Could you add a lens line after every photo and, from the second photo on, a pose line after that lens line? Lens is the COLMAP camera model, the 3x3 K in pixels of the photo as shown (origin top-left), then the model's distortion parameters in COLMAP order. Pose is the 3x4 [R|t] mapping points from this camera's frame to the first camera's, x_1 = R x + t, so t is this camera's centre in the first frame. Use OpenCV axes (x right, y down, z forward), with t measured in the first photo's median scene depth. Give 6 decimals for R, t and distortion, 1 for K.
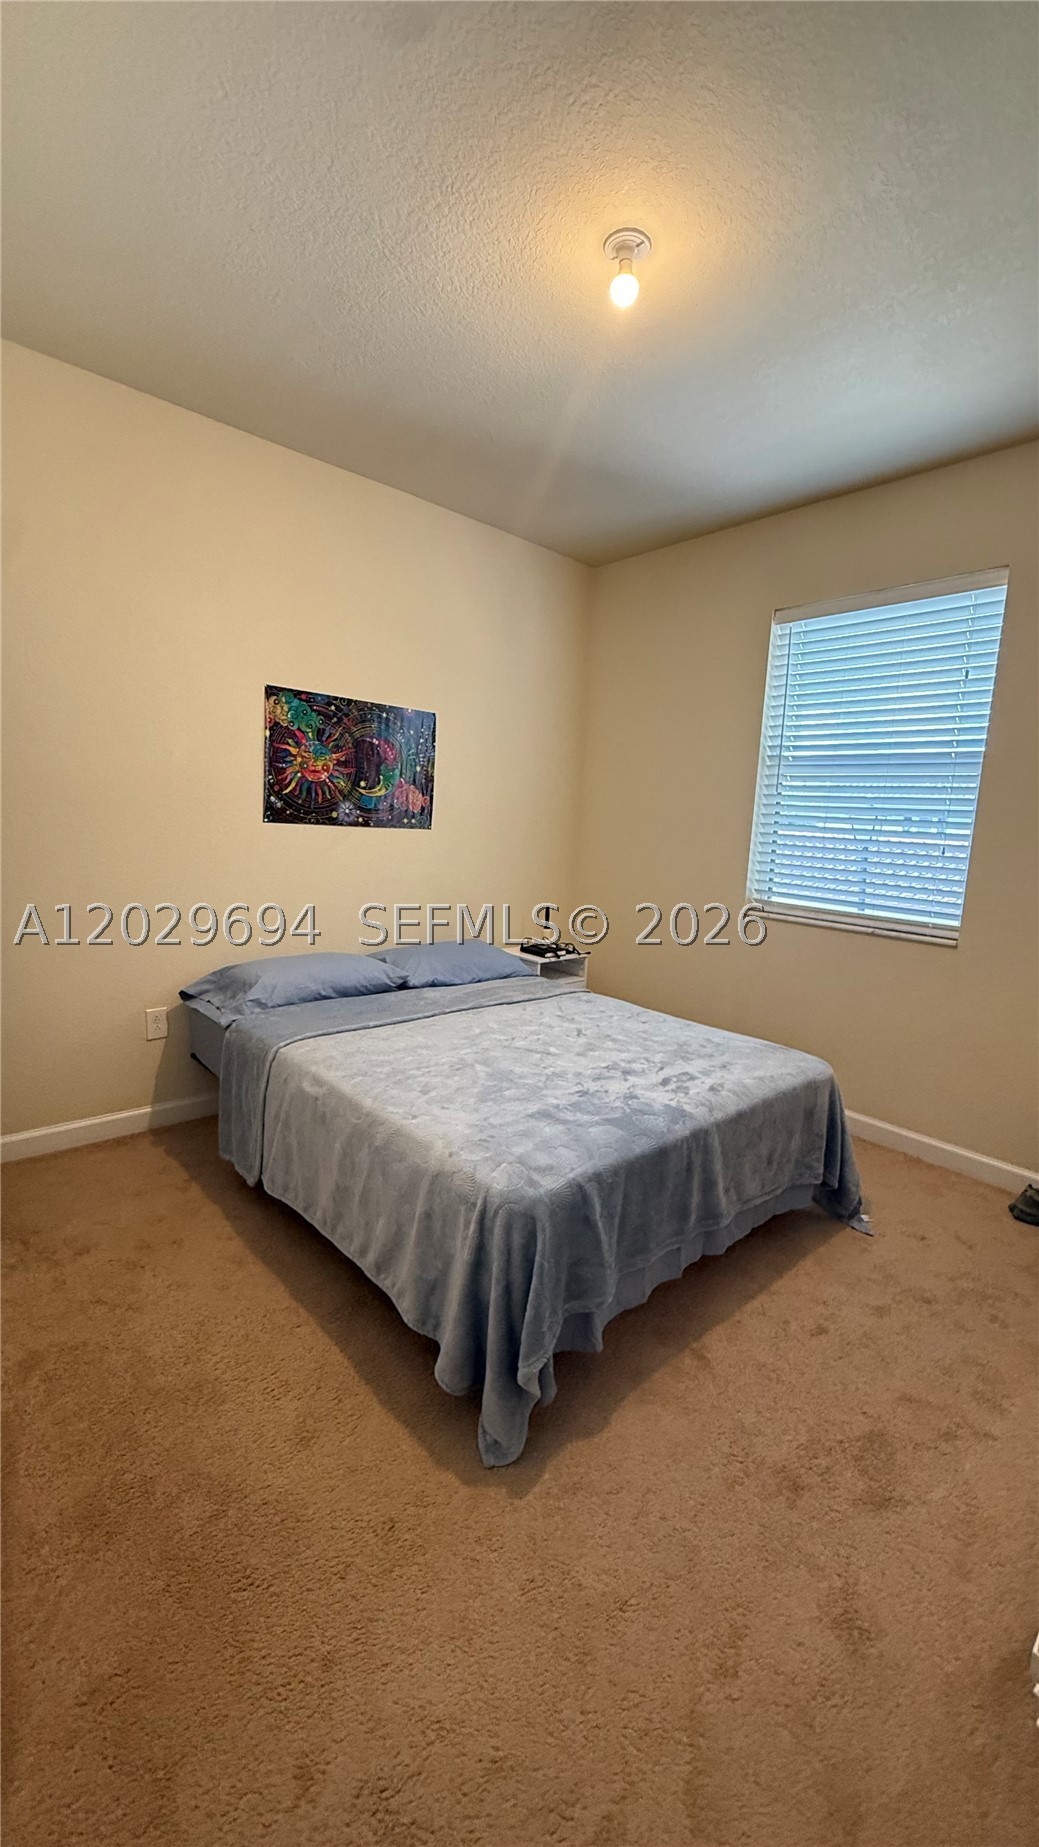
lens RADIAL K [[735.5, 0, 521.2], [0, 735.5, 920.8], [0, 0, 1]] dist [-0.000628, 0.000774]
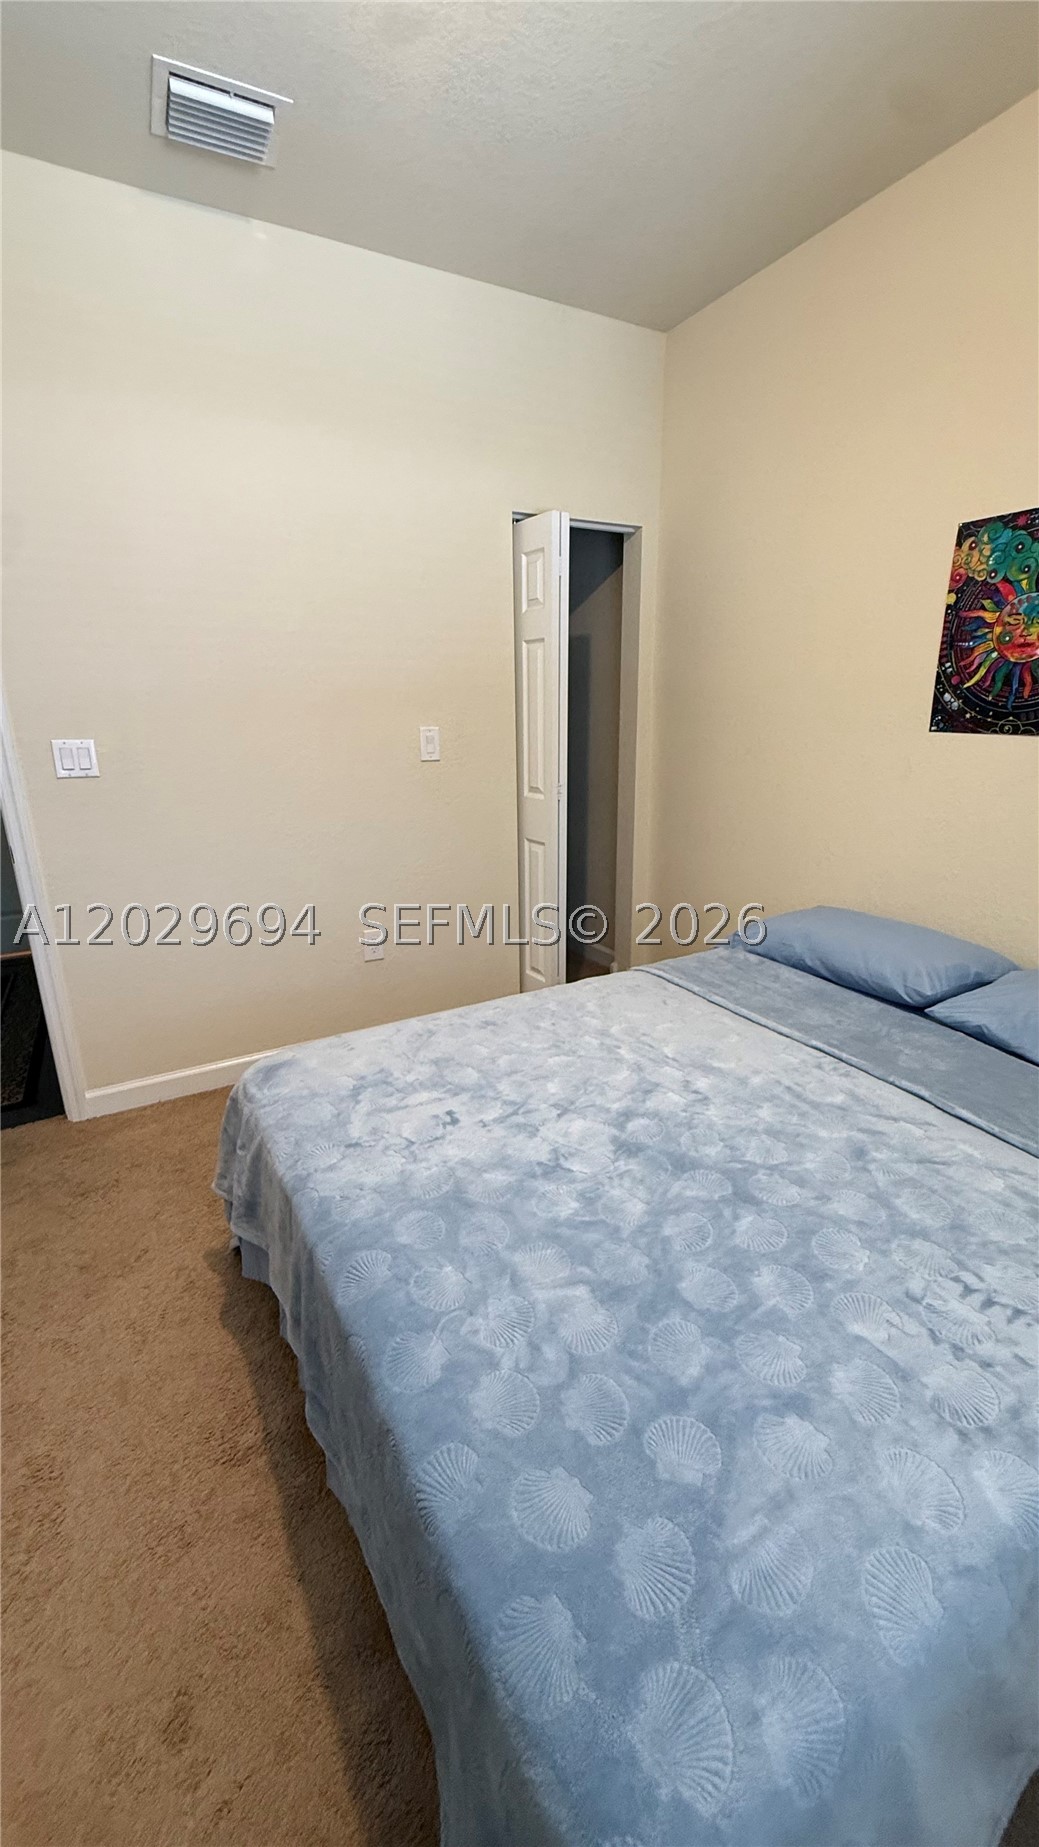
lens RADIAL K [[735.5, 0, 521.2], [0, 735.5, 920.8], [0, 0, 1]] dist [-0.000628, 0.000774]
pose [[-0.220665, 0.229918, -0.947863, 0.565764], [-0.138352, 0.954614, 0.263764, -0.113852], [0.965487, 0.189342, -0.178840, 0.964336]]
